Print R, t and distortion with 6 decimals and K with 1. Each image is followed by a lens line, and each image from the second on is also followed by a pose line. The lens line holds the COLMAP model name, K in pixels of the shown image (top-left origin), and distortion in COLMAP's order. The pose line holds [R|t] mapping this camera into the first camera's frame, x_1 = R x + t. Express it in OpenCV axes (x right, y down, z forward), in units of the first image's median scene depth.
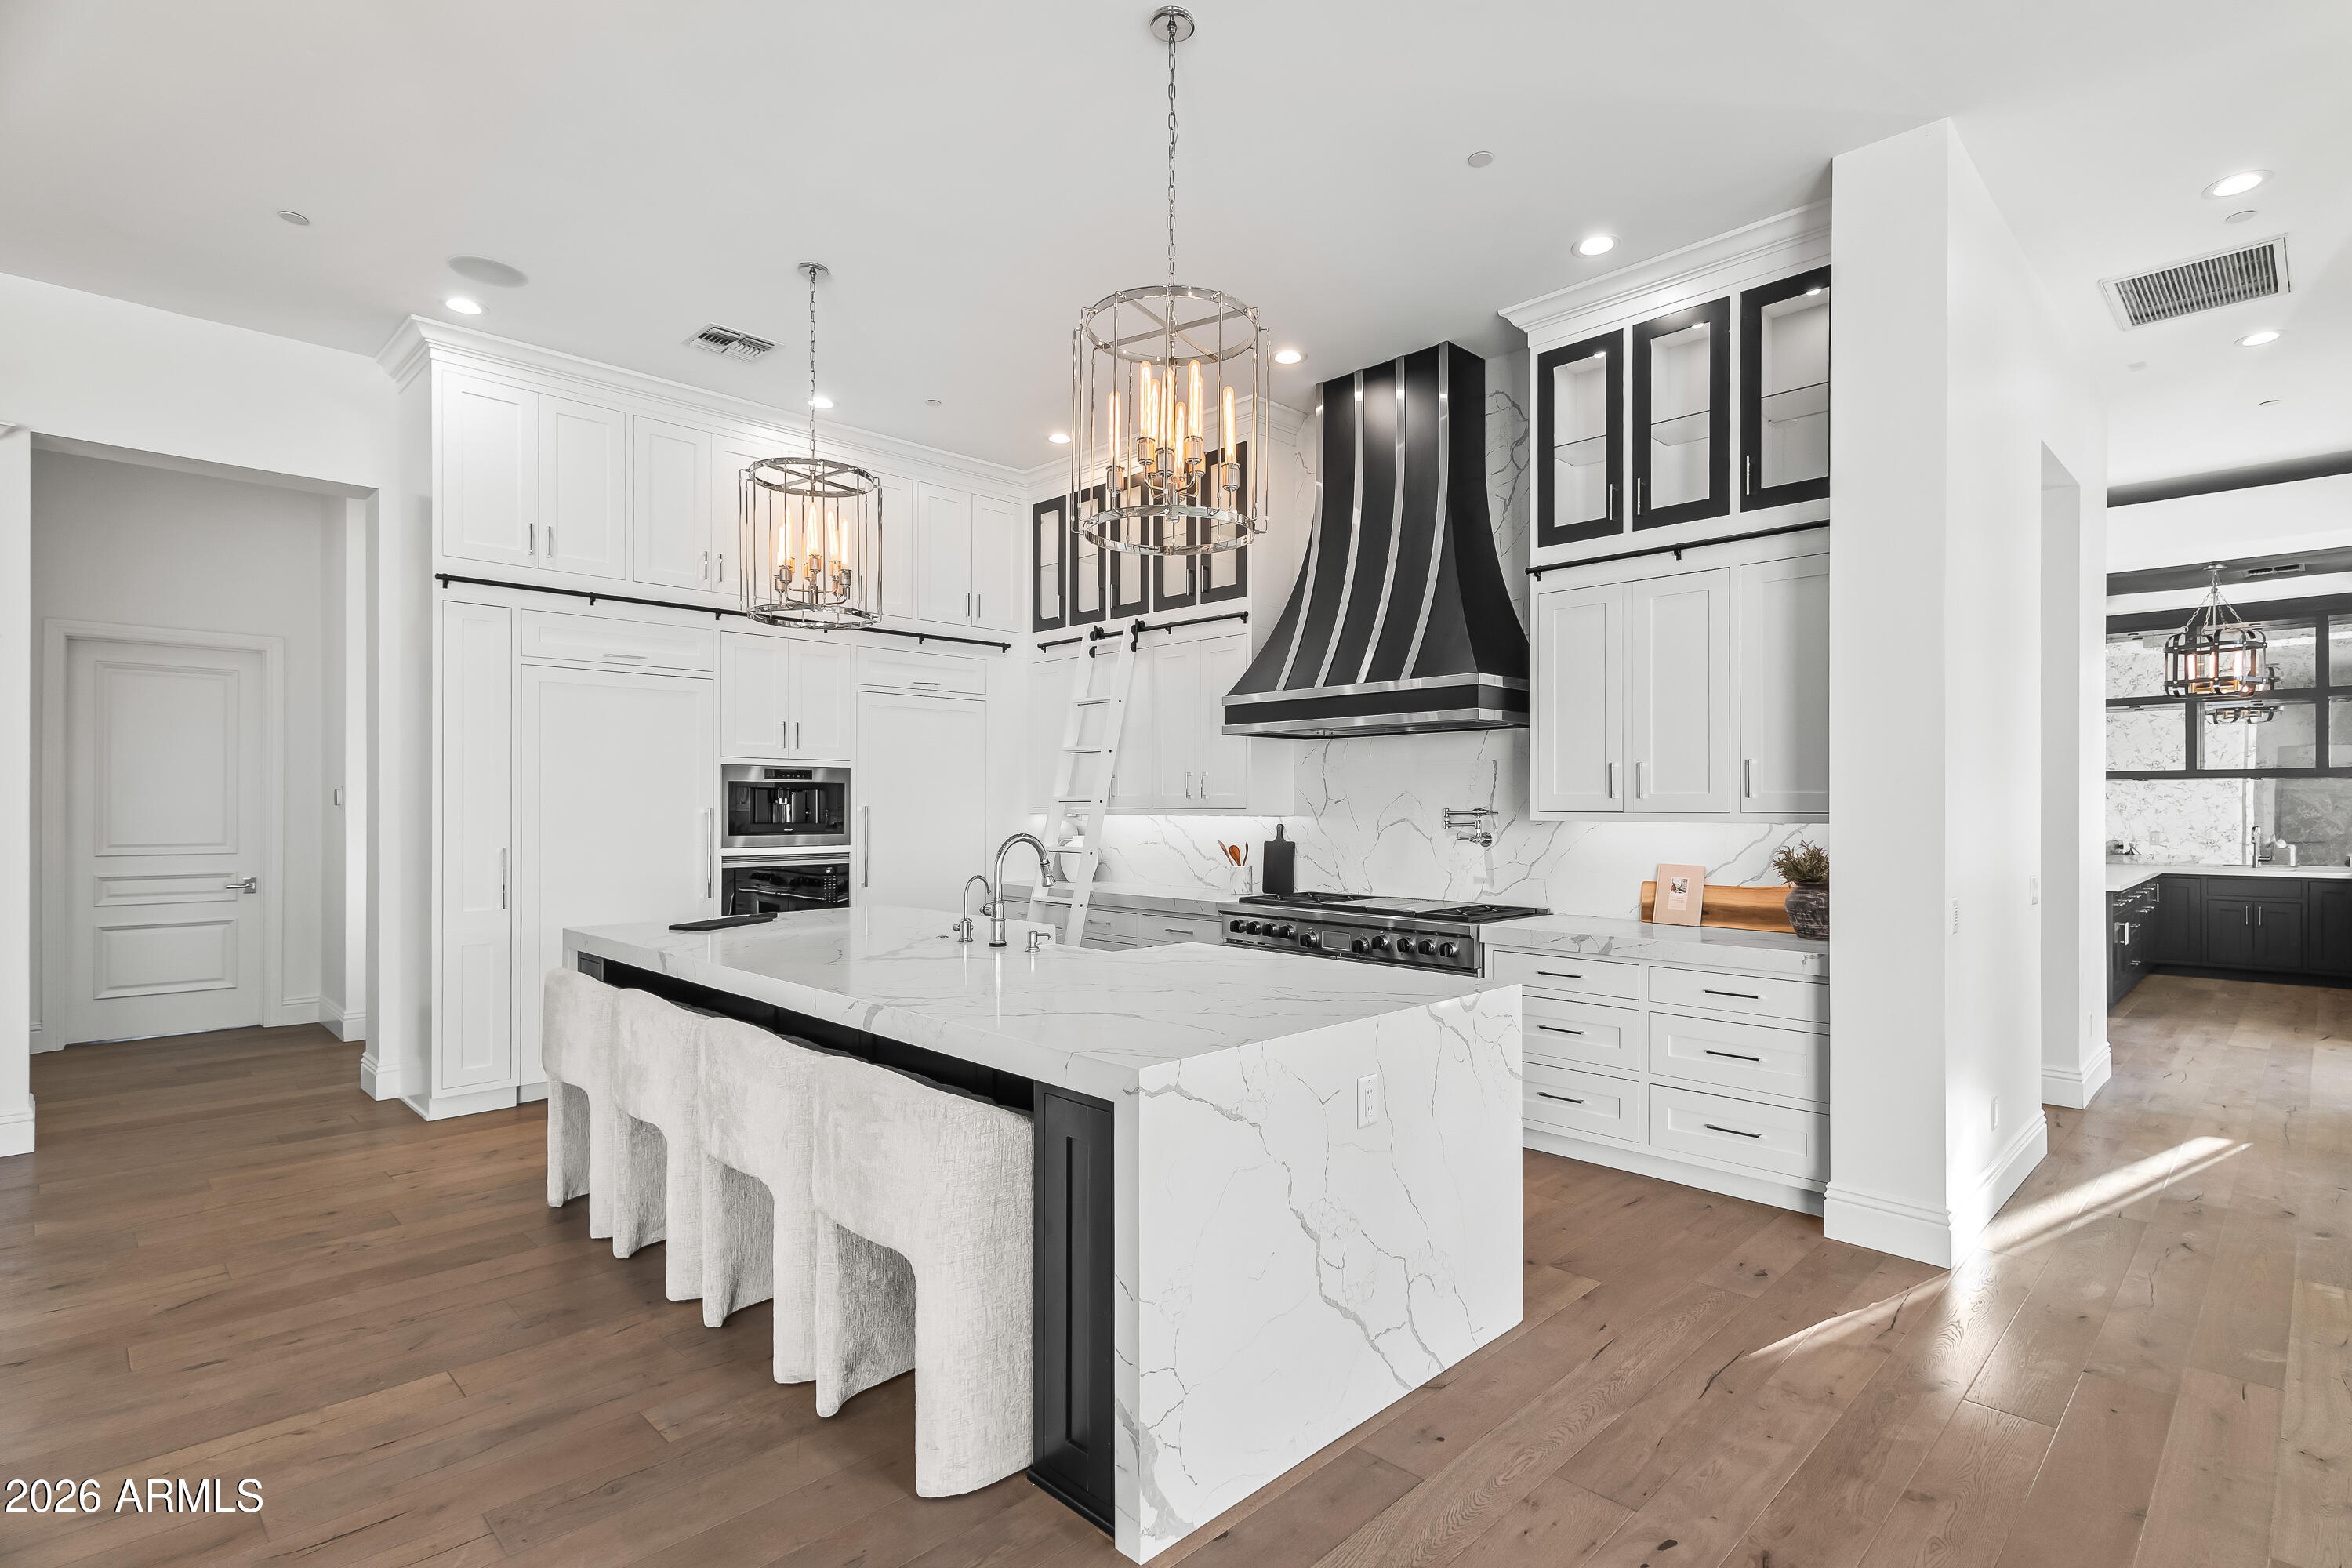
lens RADIAL K [[1145.5, 0, 1245.0], [0, 1145.5, 805.3], [0, 0, 1]] dist [0.004607, 0.000056]
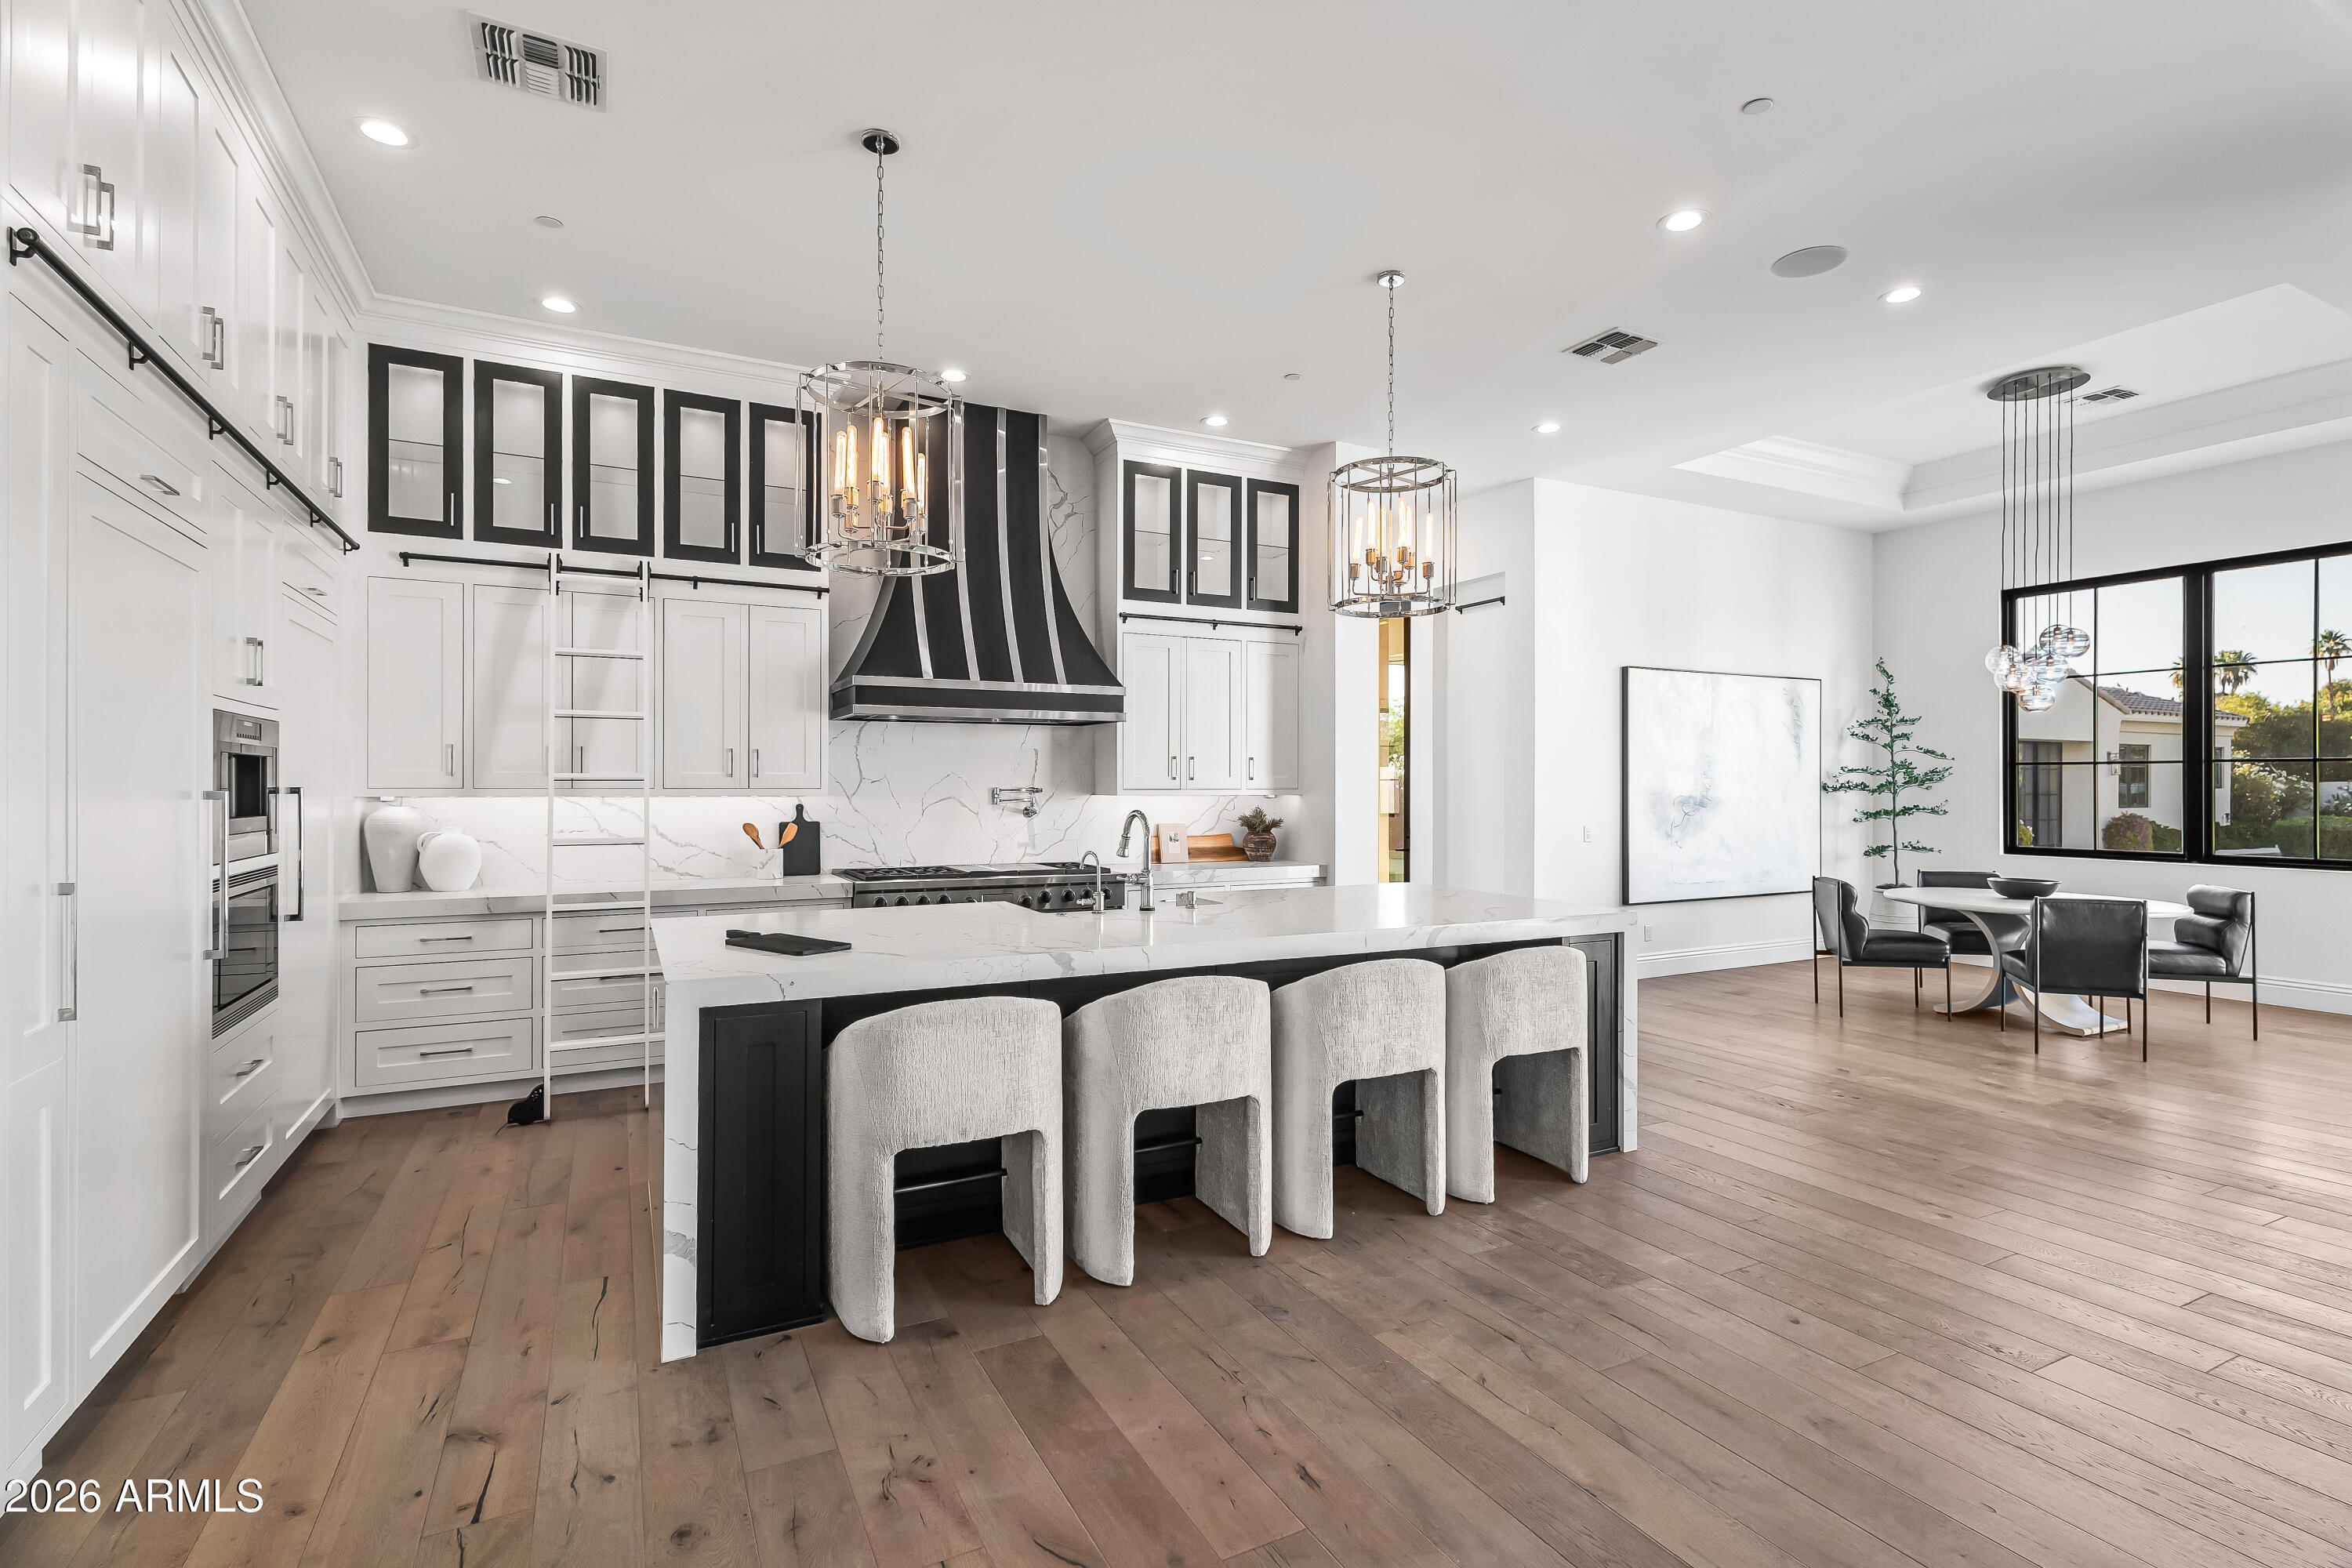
lens RADIAL K [[1111.9, 0, 1192.2], [0, 1111.9, 783.7], [0, 0, 1]] dist [0.004082, -0.000618]
pose [[0.319561, 0.000515, 0.947565, -1.000015], [-0.000006, 1.000000, -0.000542, -0.000404], [-0.947566, 0.000168, 0.319561, 0.493981]]
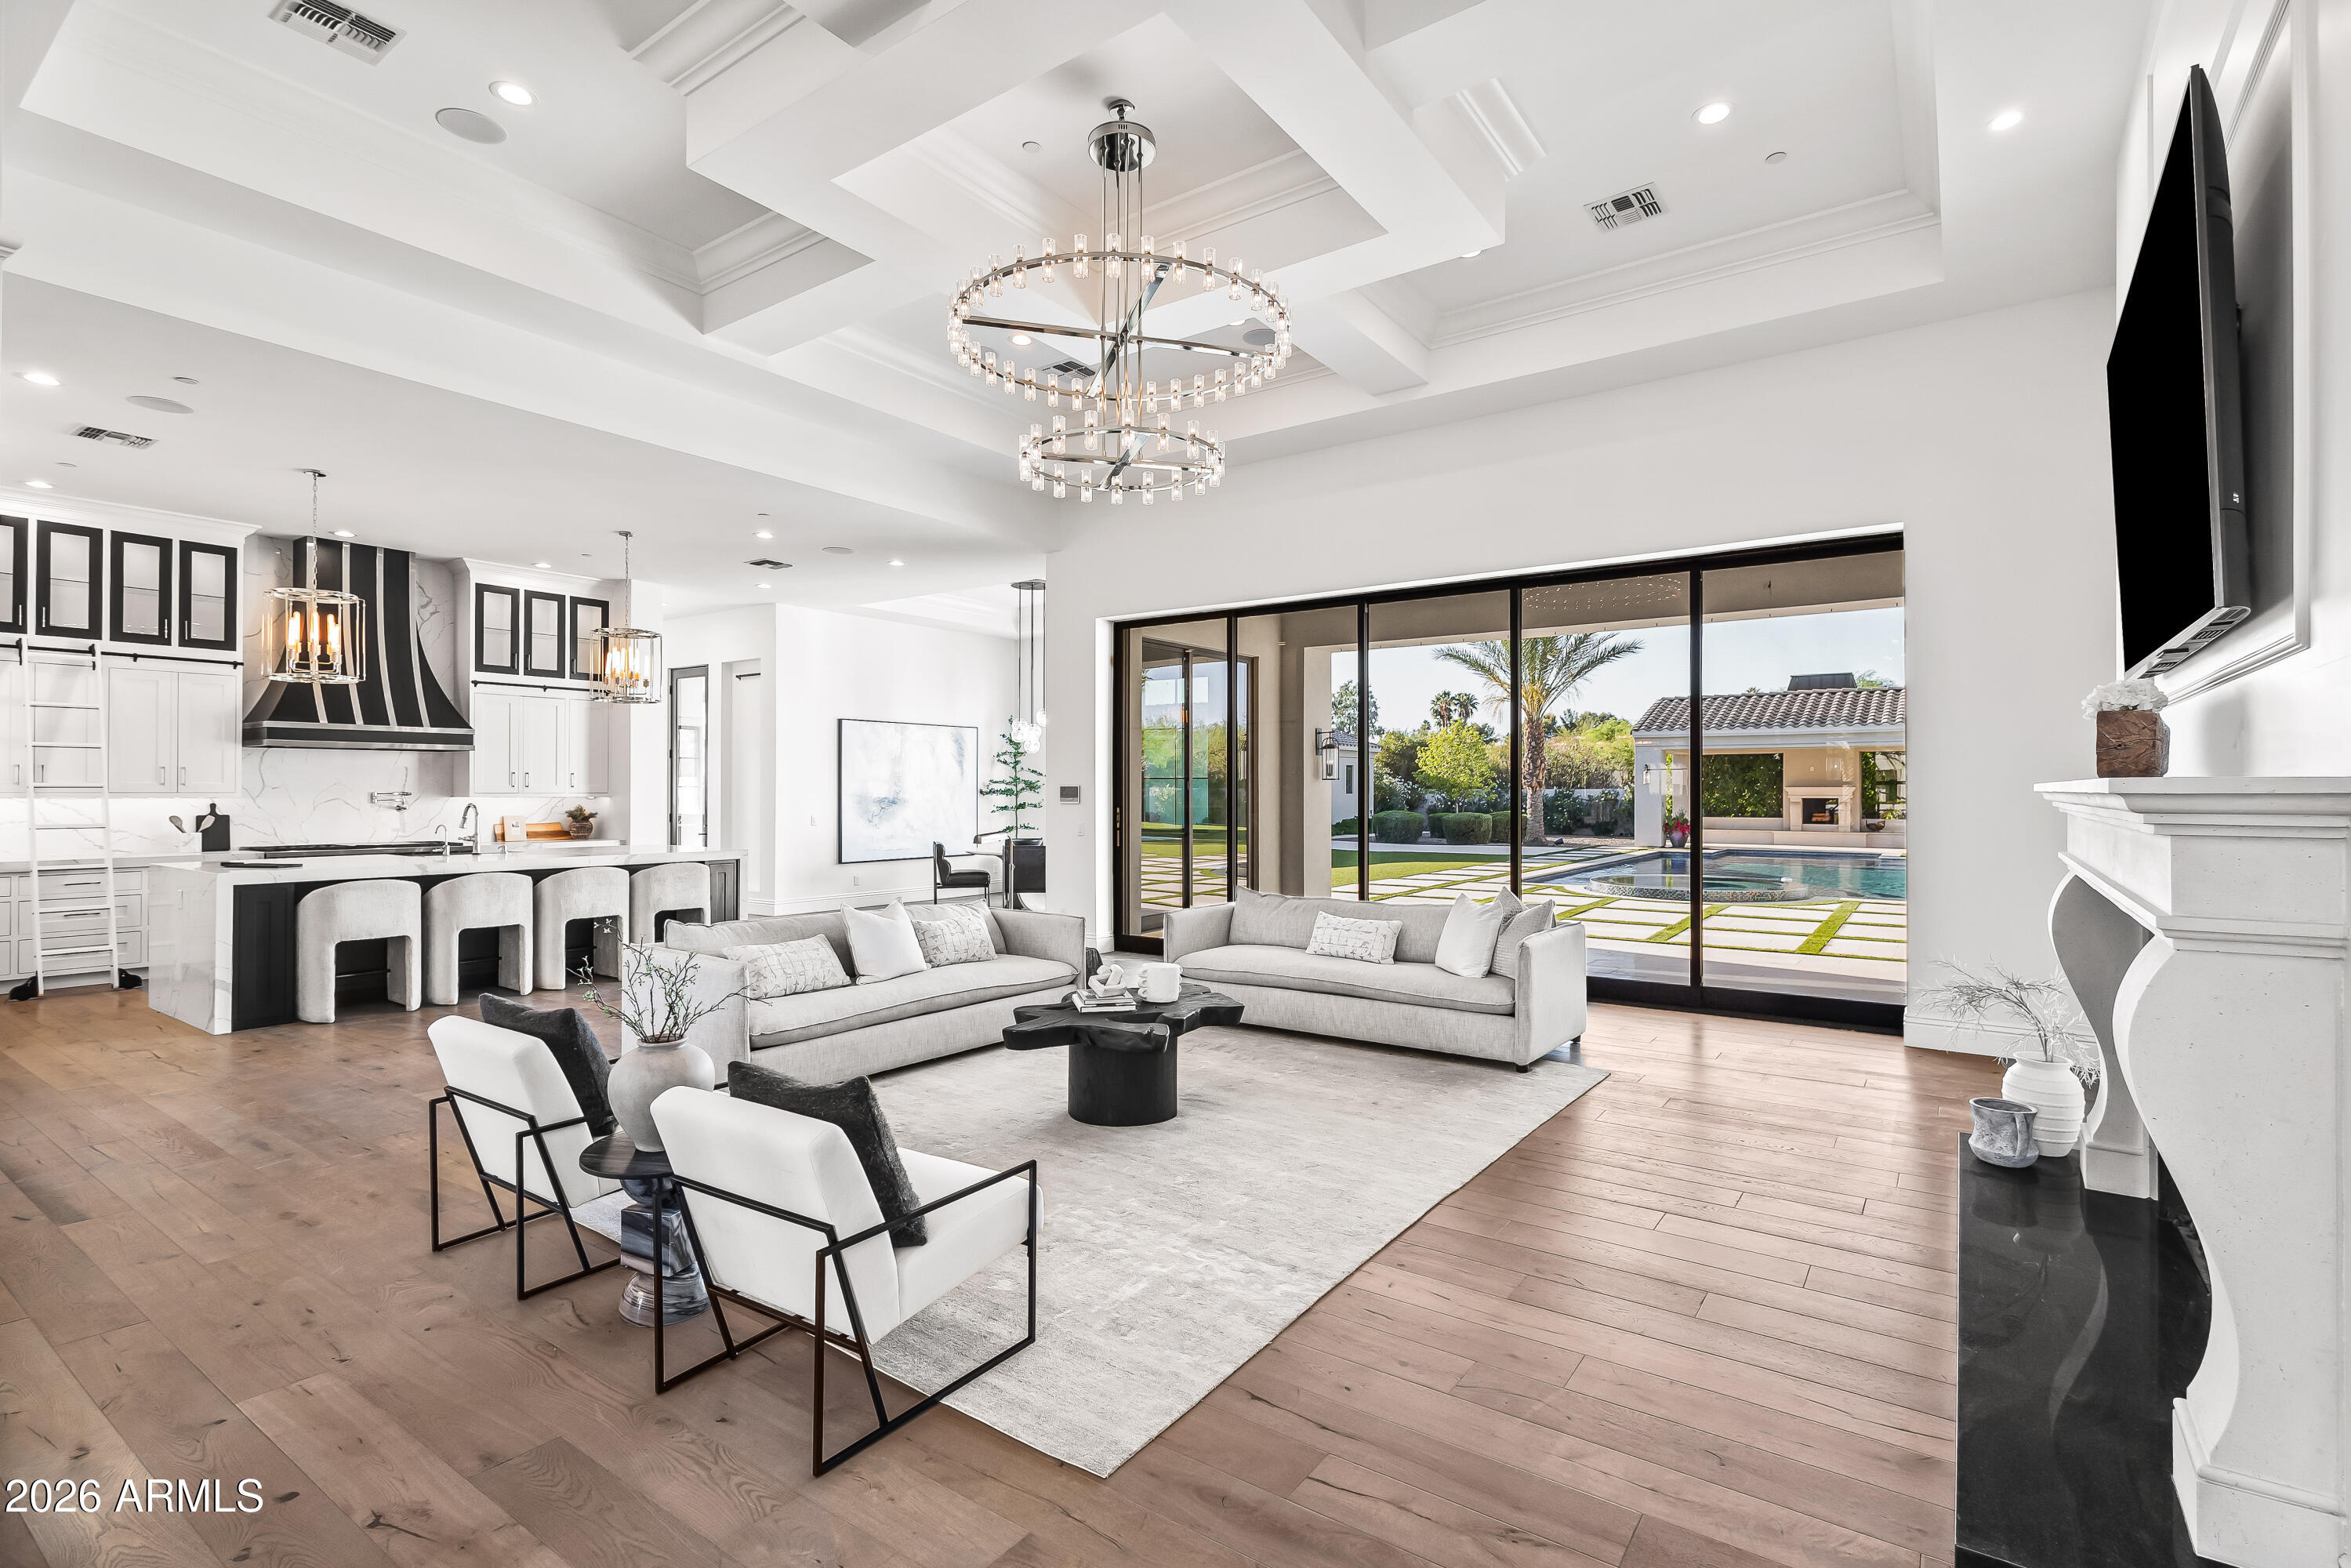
lens RADIAL K [[1111.5, 0, 1191.7], [0, 1111.5, 783.7], [0, 0, 1]] dist [0.004082, -0.000618]
pose [[-0.151606, 0.005846, 0.988424, -2.044114], [-0.000606, 0.999982, -0.006007, -0.000562], [-0.988441, -0.001510, -0.151600, -0.022016]]
